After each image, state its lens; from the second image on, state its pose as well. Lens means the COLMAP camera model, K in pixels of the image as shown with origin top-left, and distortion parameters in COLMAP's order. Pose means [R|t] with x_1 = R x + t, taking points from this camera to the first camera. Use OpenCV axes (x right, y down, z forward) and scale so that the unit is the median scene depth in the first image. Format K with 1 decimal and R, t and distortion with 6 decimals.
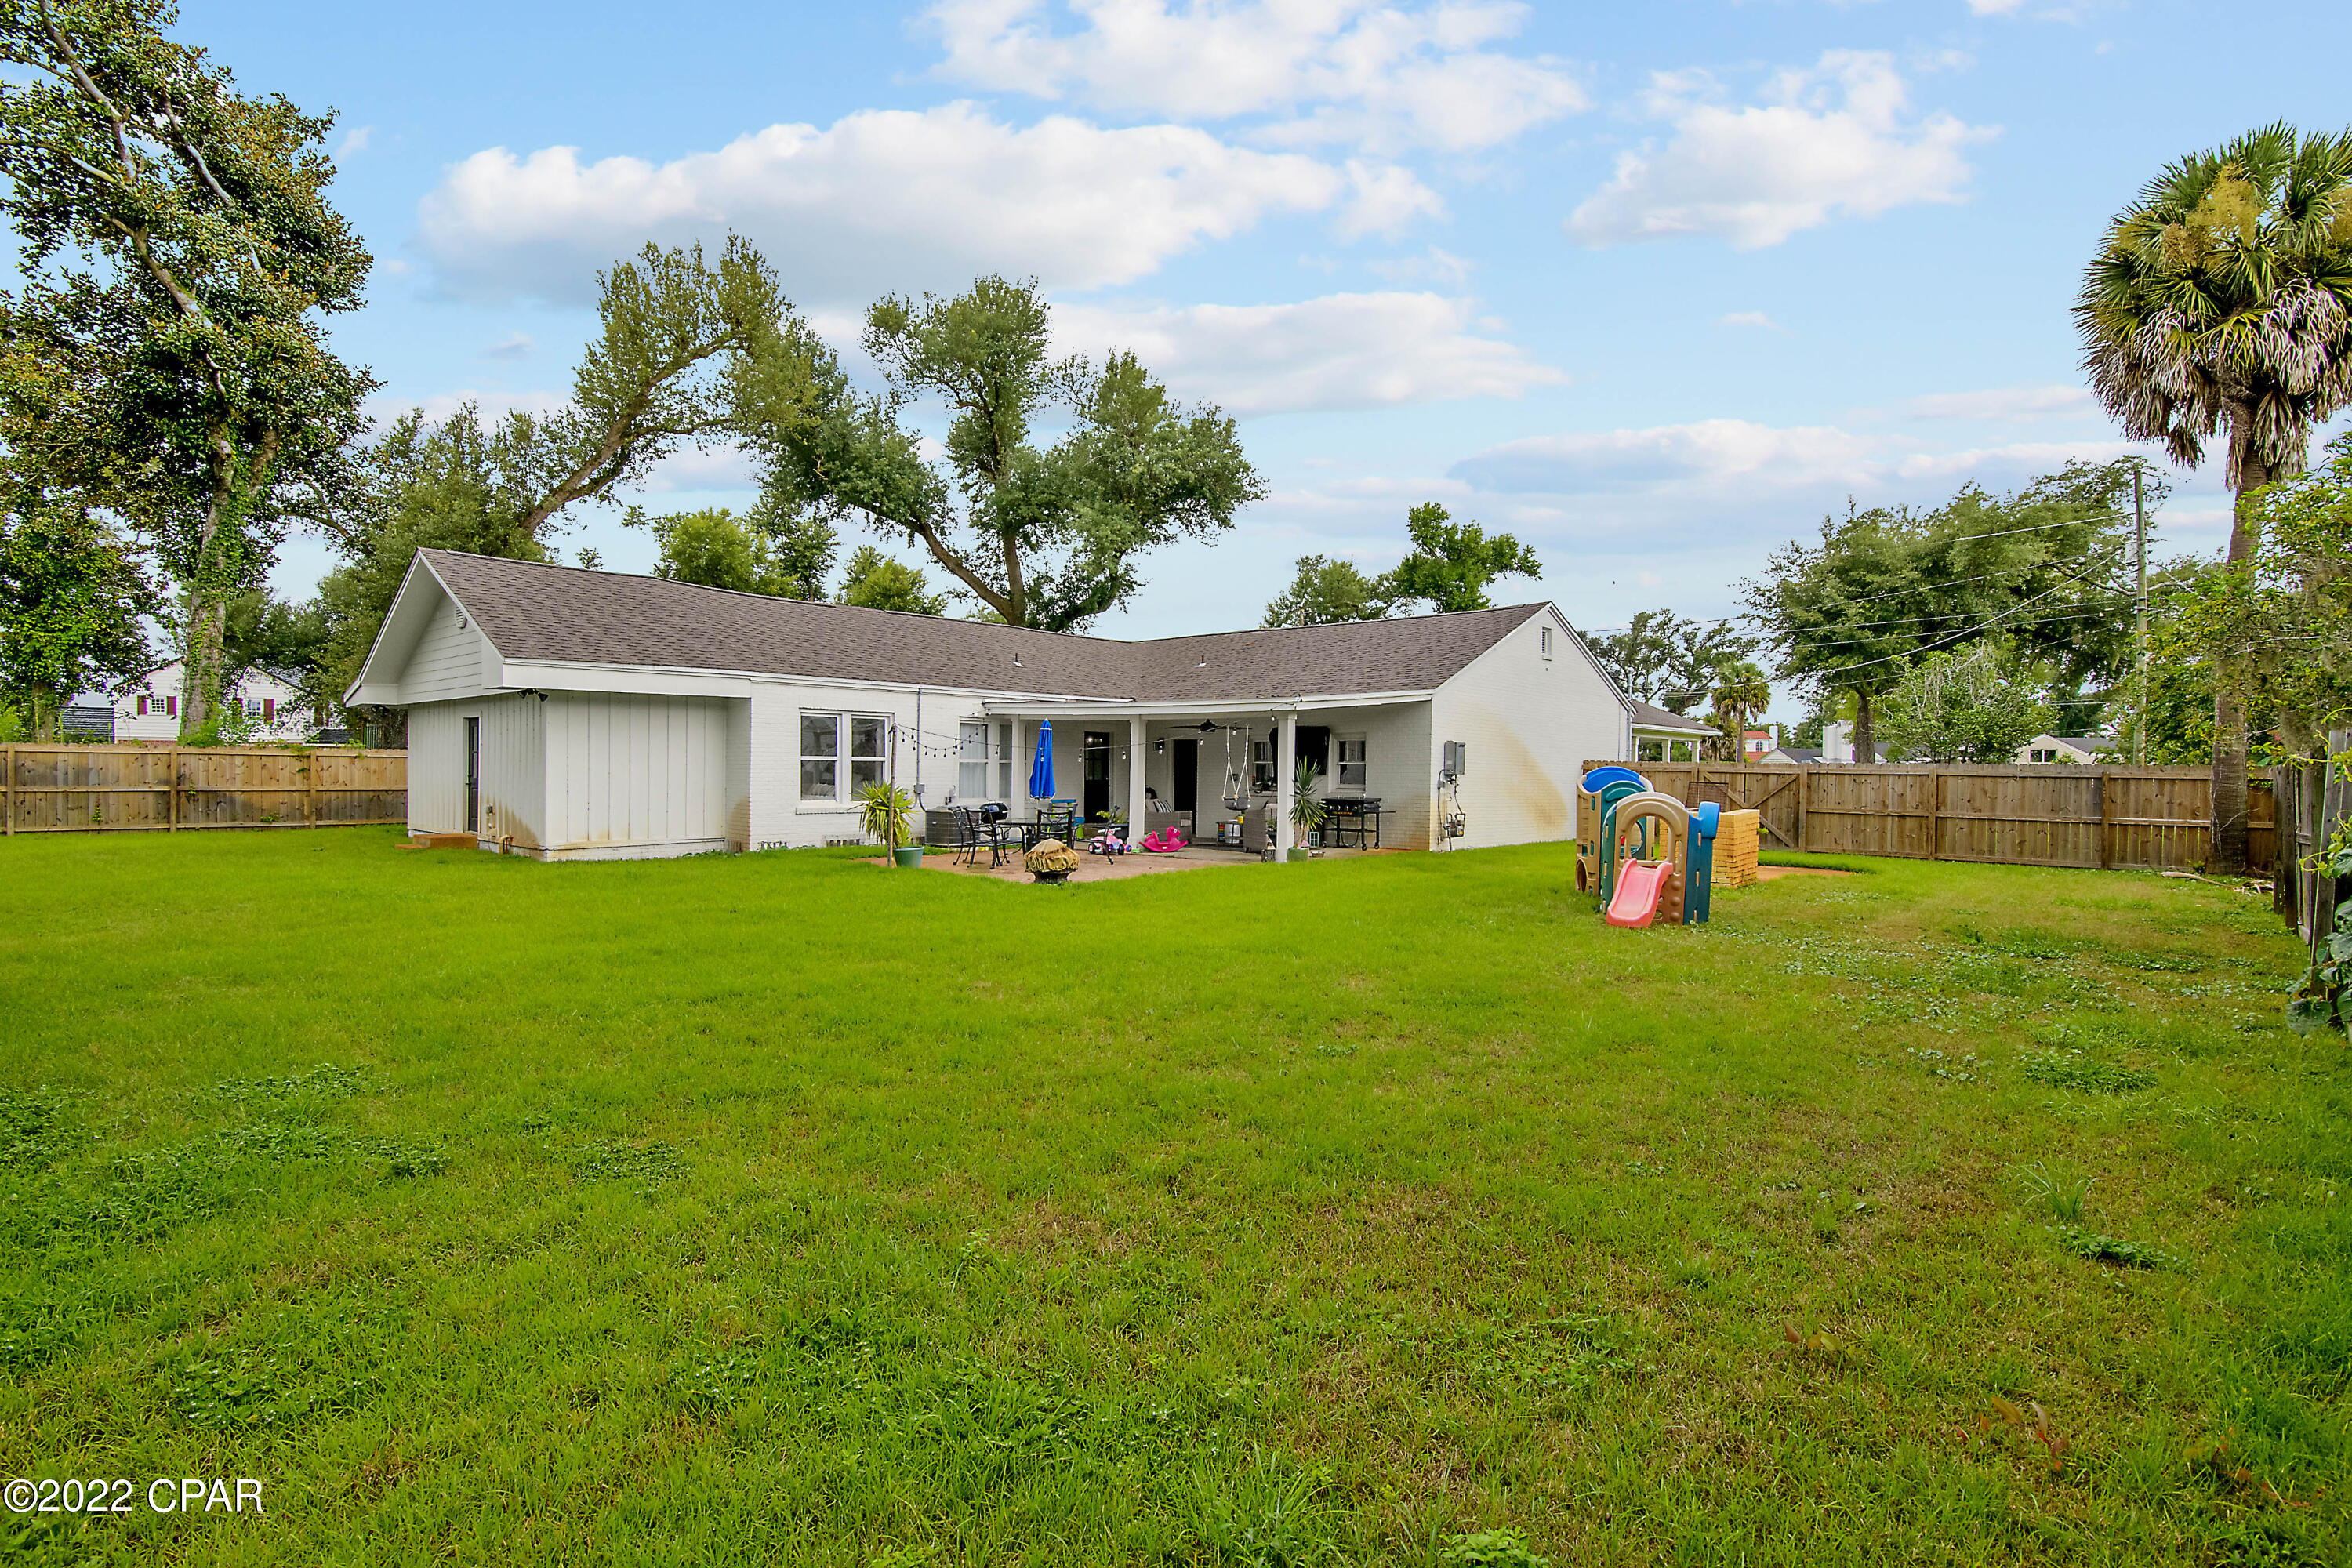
lens RADIAL K [[1139.7, 0, 1172.8], [0, 1139.7, 774.0], [0, 0, 1]] dist [0.012169, -0.000192]
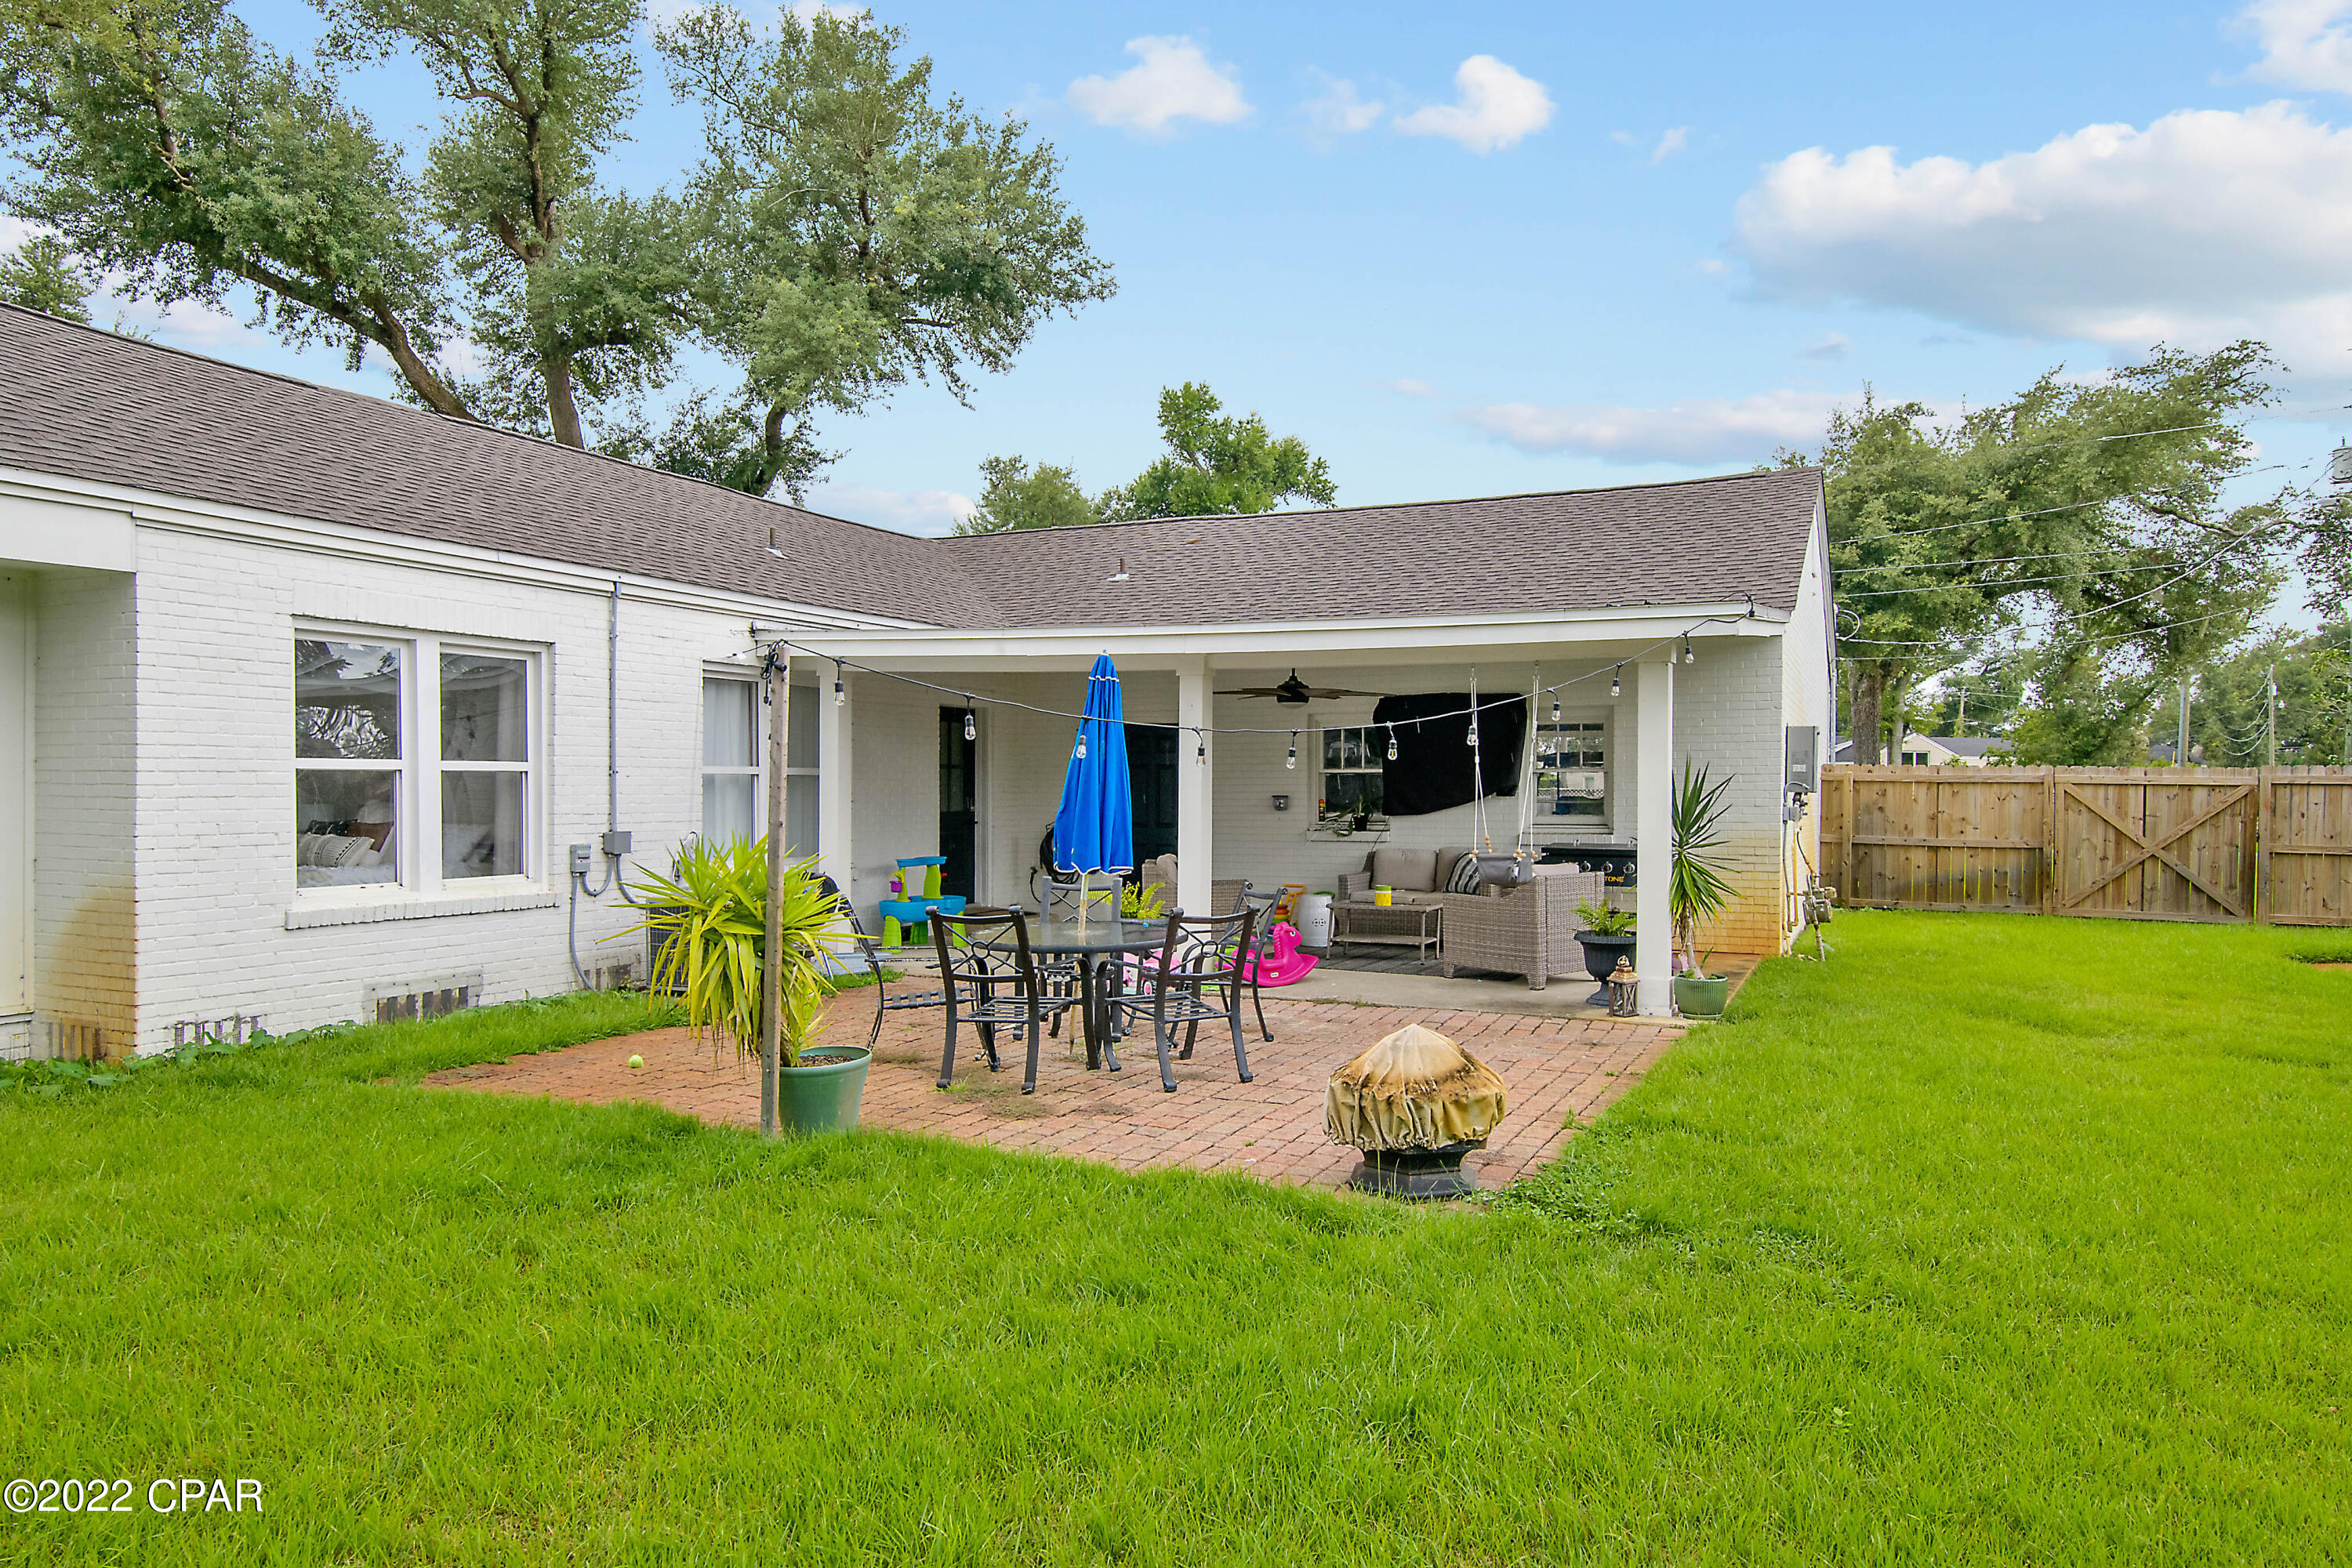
lens RADIAL K [[1568.5, 0, 1178.7], [0, 1568.5, 791.3], [0, 0, 1]] dist [0.033255, 0.000304]
pose [[0.954992, -0.009536, 0.296478, -0.092787], [0.009446, 0.999954, 0.001735, -0.001725], [-0.296481, 0.001143, 0.955038, 0.203672]]
